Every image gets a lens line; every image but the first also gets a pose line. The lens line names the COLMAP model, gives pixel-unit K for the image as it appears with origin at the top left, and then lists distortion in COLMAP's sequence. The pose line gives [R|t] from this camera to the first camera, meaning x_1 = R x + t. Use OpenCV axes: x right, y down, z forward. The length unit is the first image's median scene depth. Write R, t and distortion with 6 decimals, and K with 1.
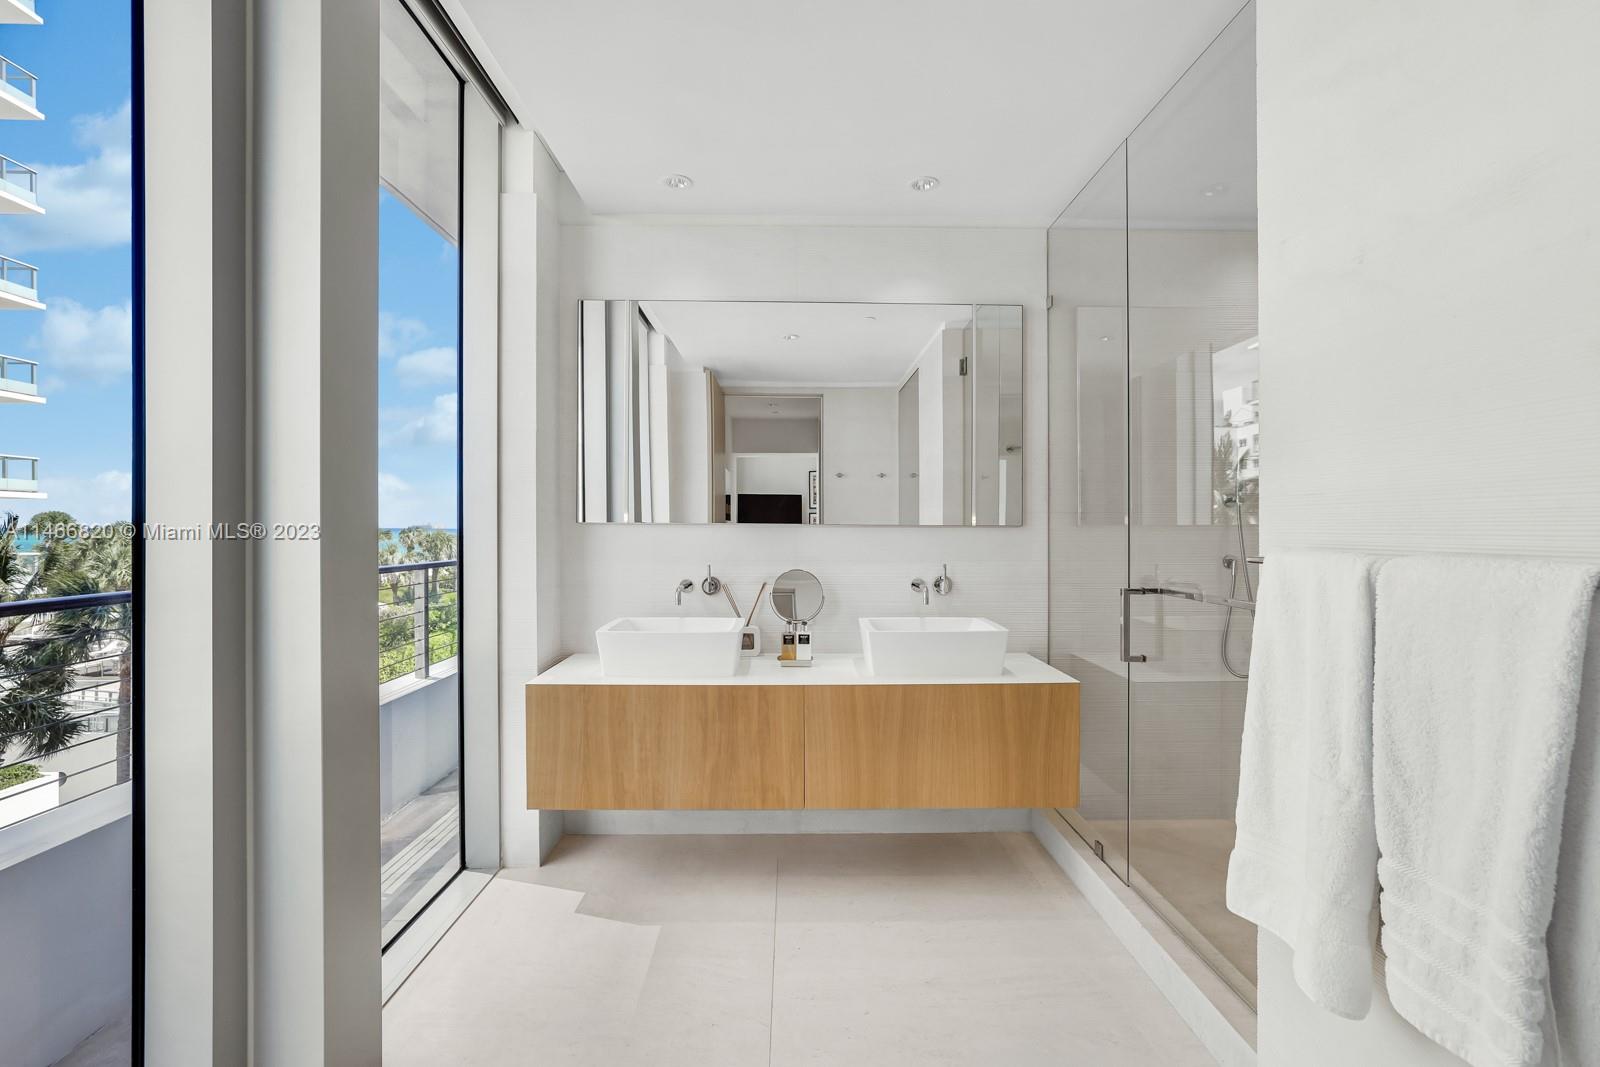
lens RADIAL K [[699.8, 0, 800.0], [0, 699.8, 533.5], [0, 0, 1]] dist [0.000347, 0.000012]
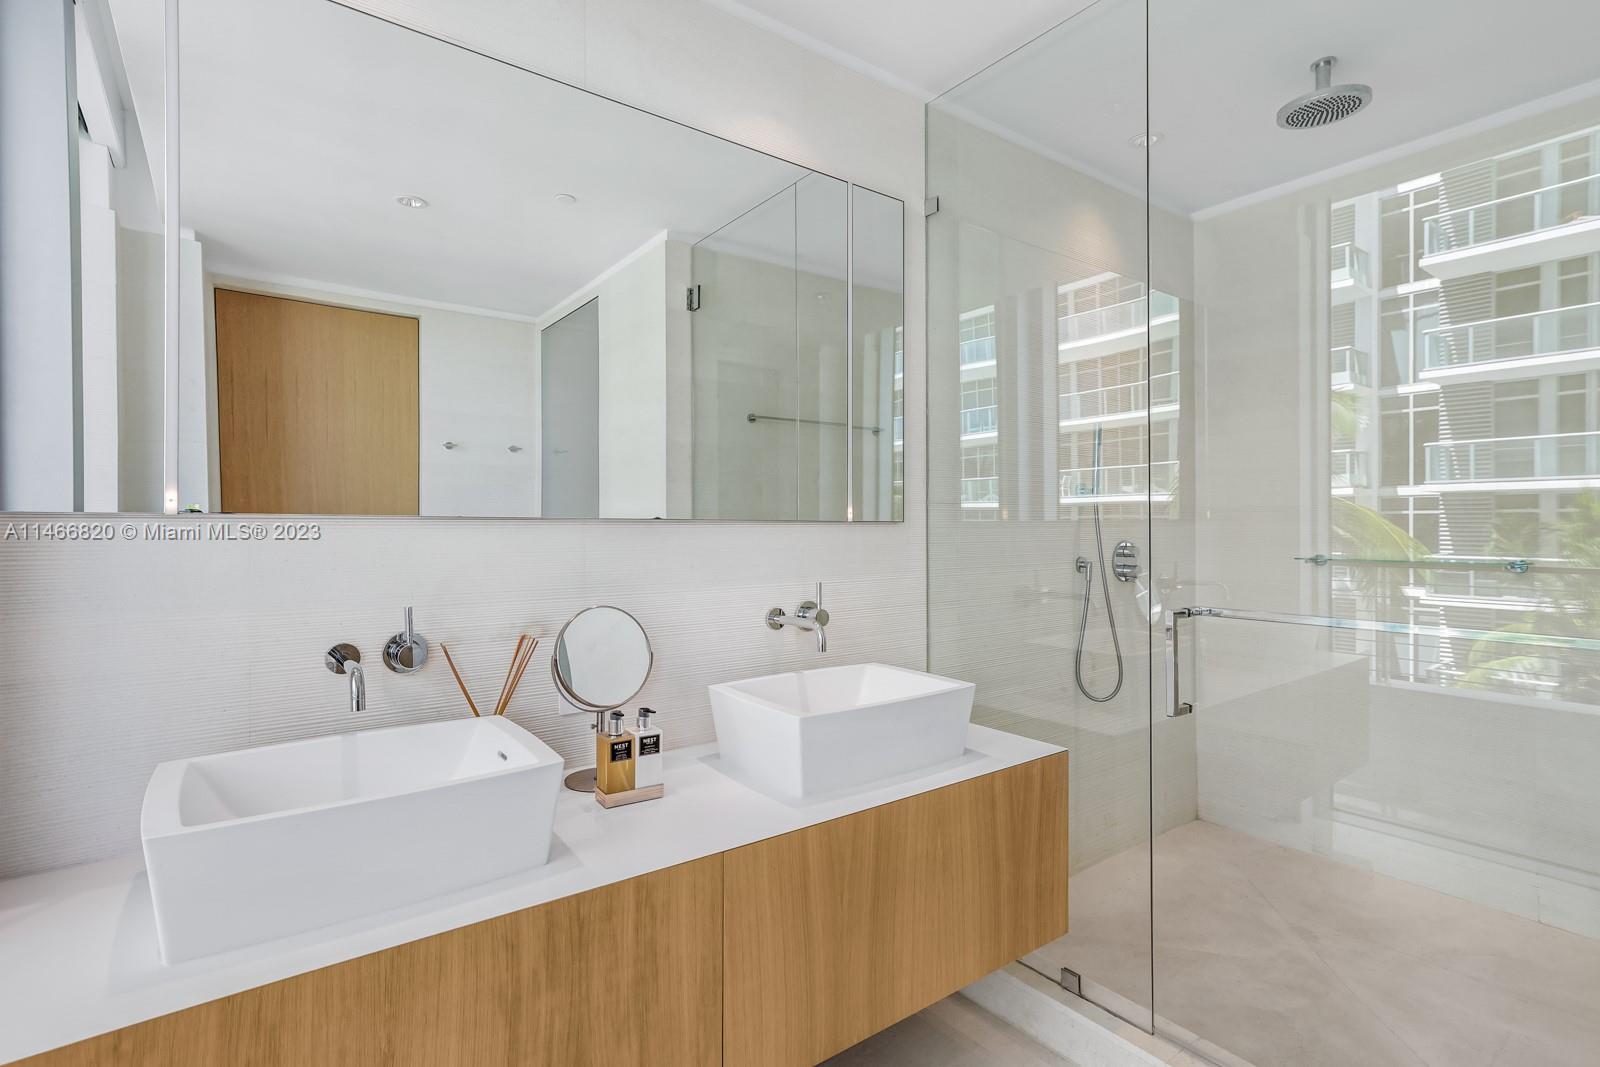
lens RADIAL K [[787.2, 0, 800.0], [0, 787.2, 533.5], [0, 0, 1]] dist [0.015221, 0.000365]
pose [[0.820642, -0.007487, 0.571394, -0.210735], [0.006047, 0.999972, 0.004418, -0.003526], [-0.571411, -0.000171, 0.820664, 0.427890]]
